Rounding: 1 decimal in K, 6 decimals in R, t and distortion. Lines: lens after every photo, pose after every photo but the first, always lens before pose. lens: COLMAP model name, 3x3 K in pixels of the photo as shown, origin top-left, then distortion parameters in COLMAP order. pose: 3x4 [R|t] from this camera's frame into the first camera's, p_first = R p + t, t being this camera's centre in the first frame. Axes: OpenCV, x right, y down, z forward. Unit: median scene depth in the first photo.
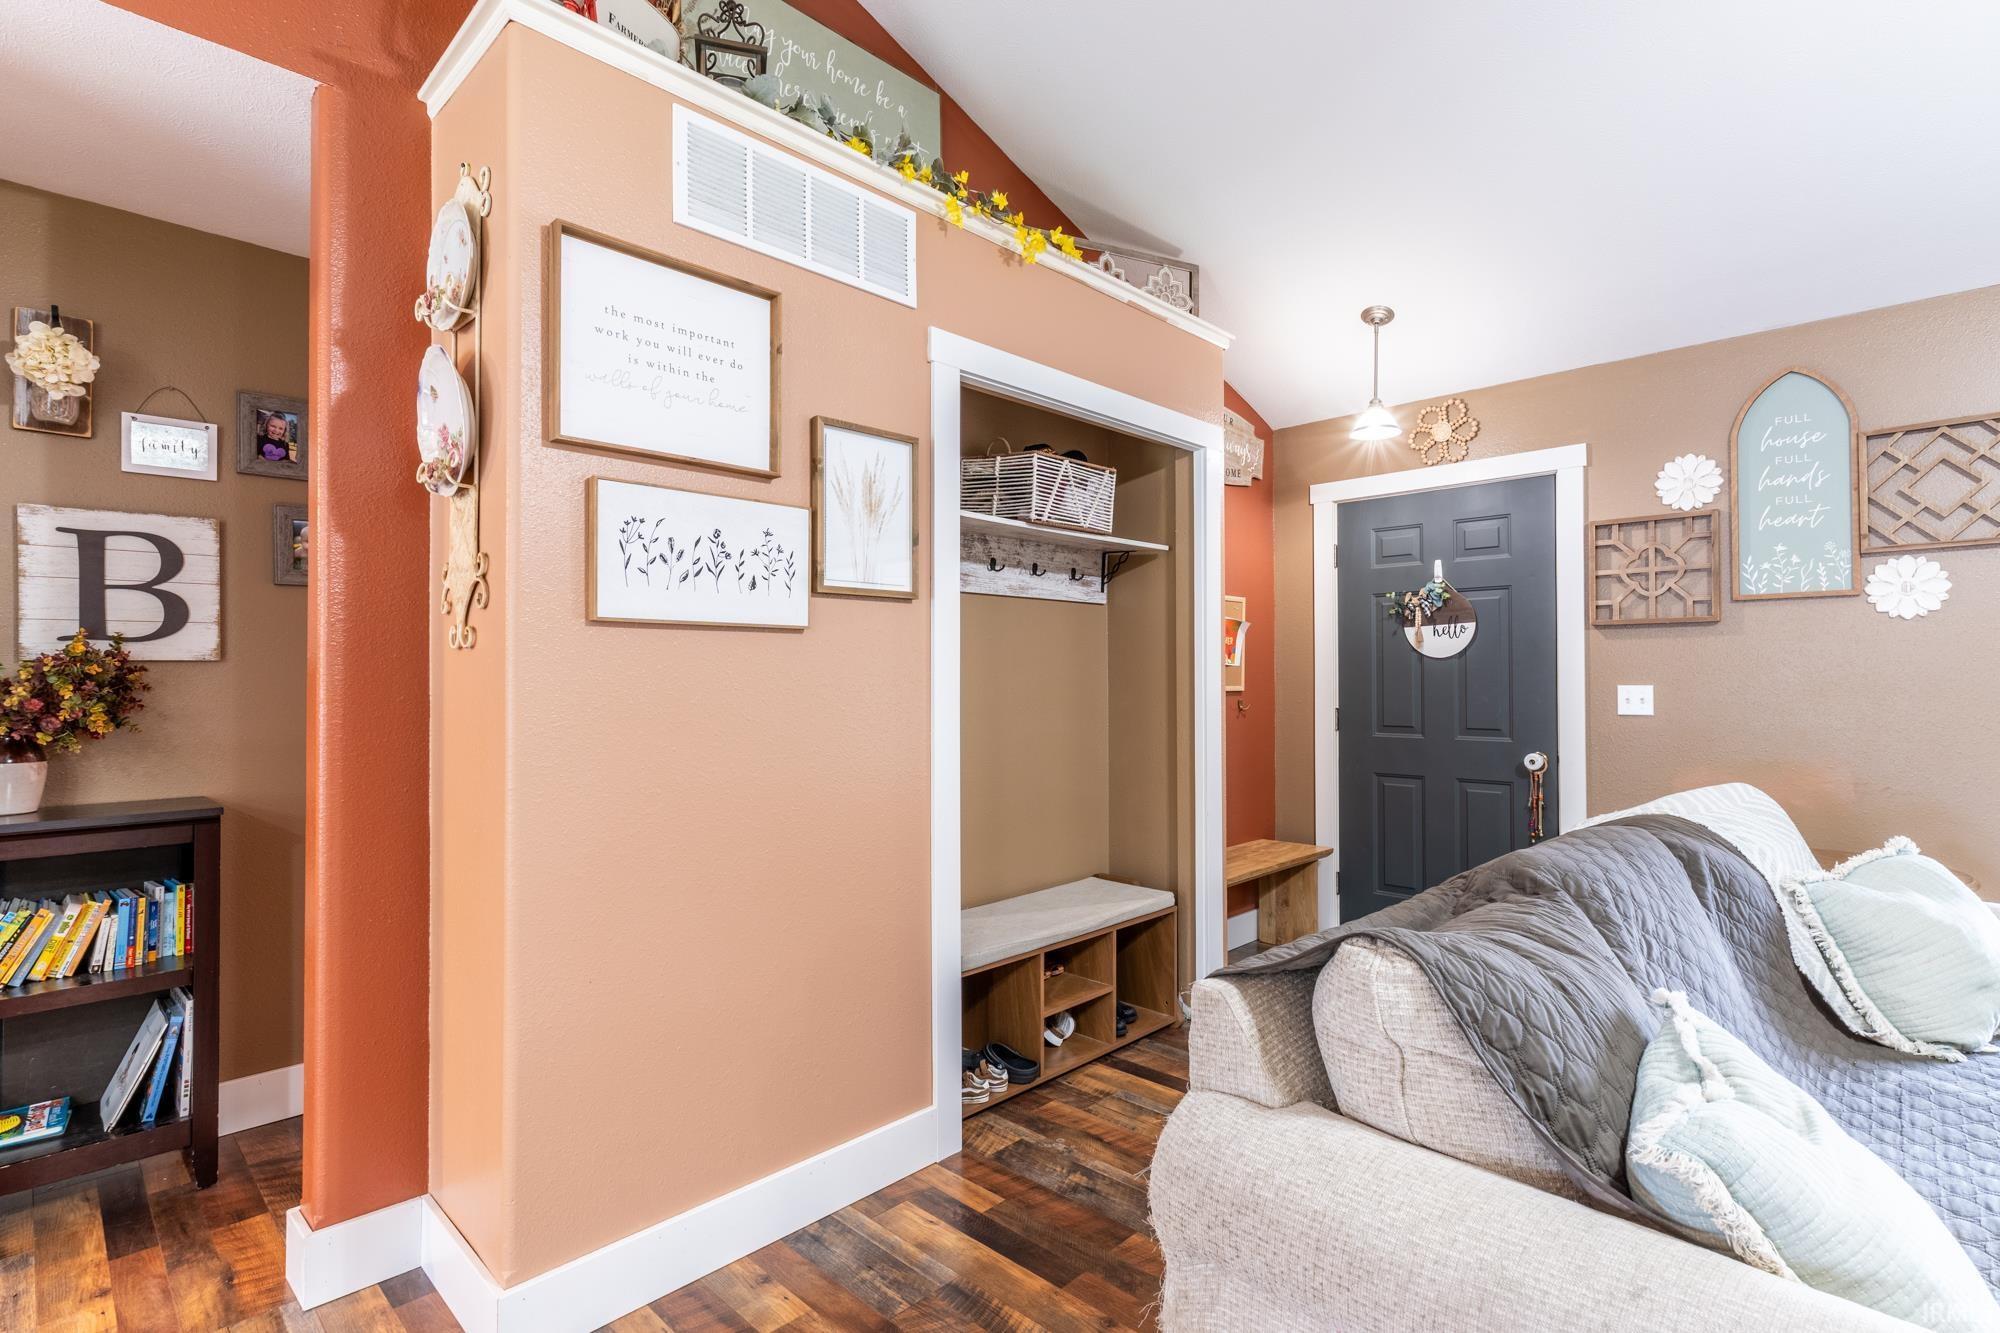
lens RADIAL K [[957.0, 0, 999.0], [0, 957.0, 670.7], [0, 0, 1]] dist [0.001384, -0.000513]
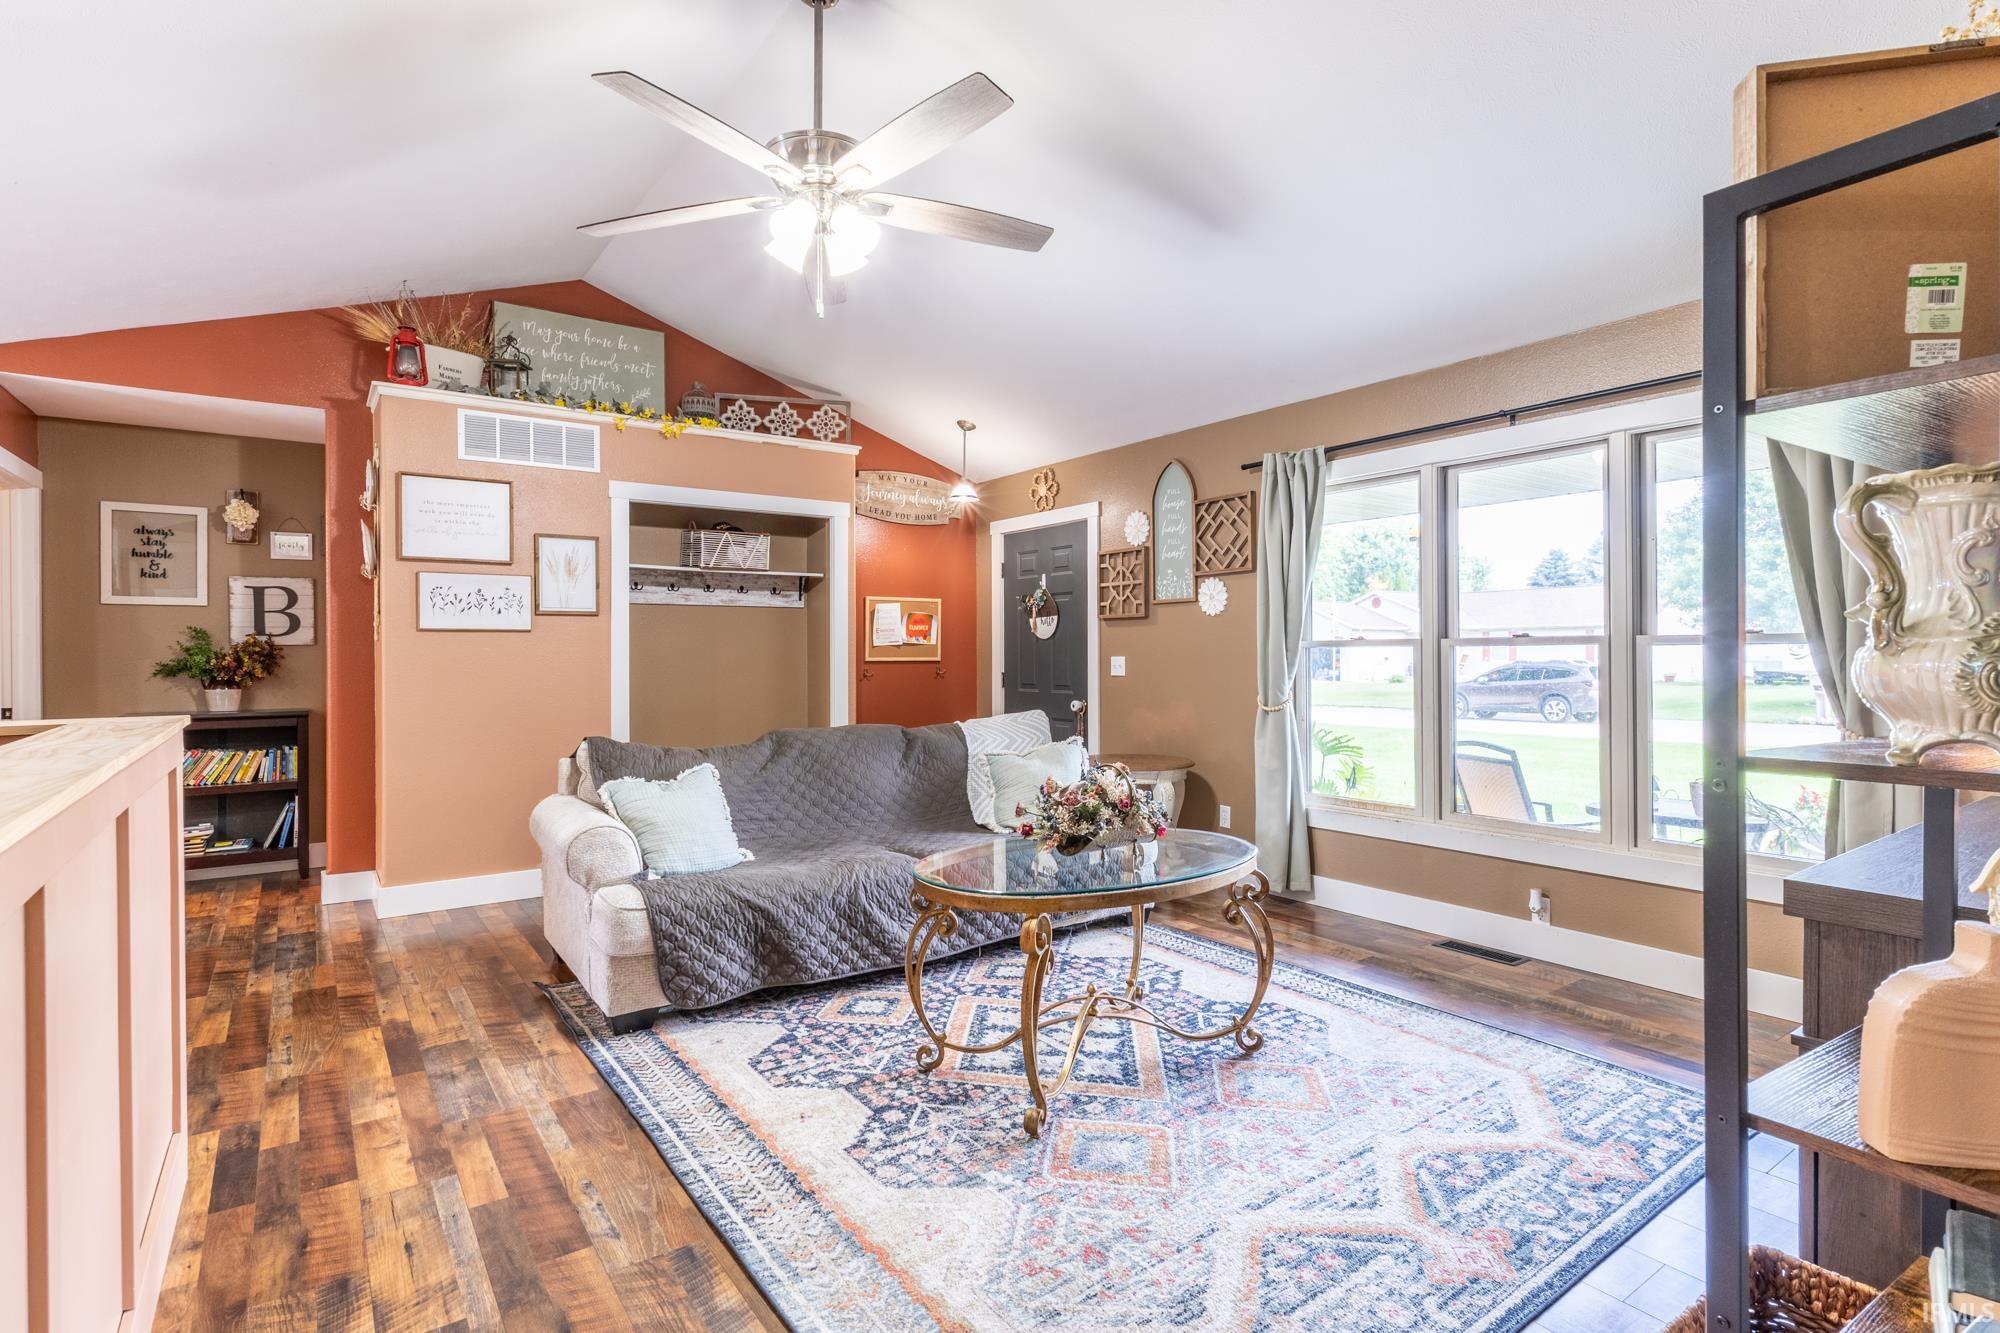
lens RADIAL K [[957.0, 0, 981.7], [0, 957.0, 660.1], [0, 0, 1]] dist [0.001384, -0.000513]
pose [[0.984553, 0.000733, -0.175084, 1.084711], [0.002256, 0.999855, 0.016877, -0.009488], [0.175071, -0.017012, 0.984409, -0.889627]]
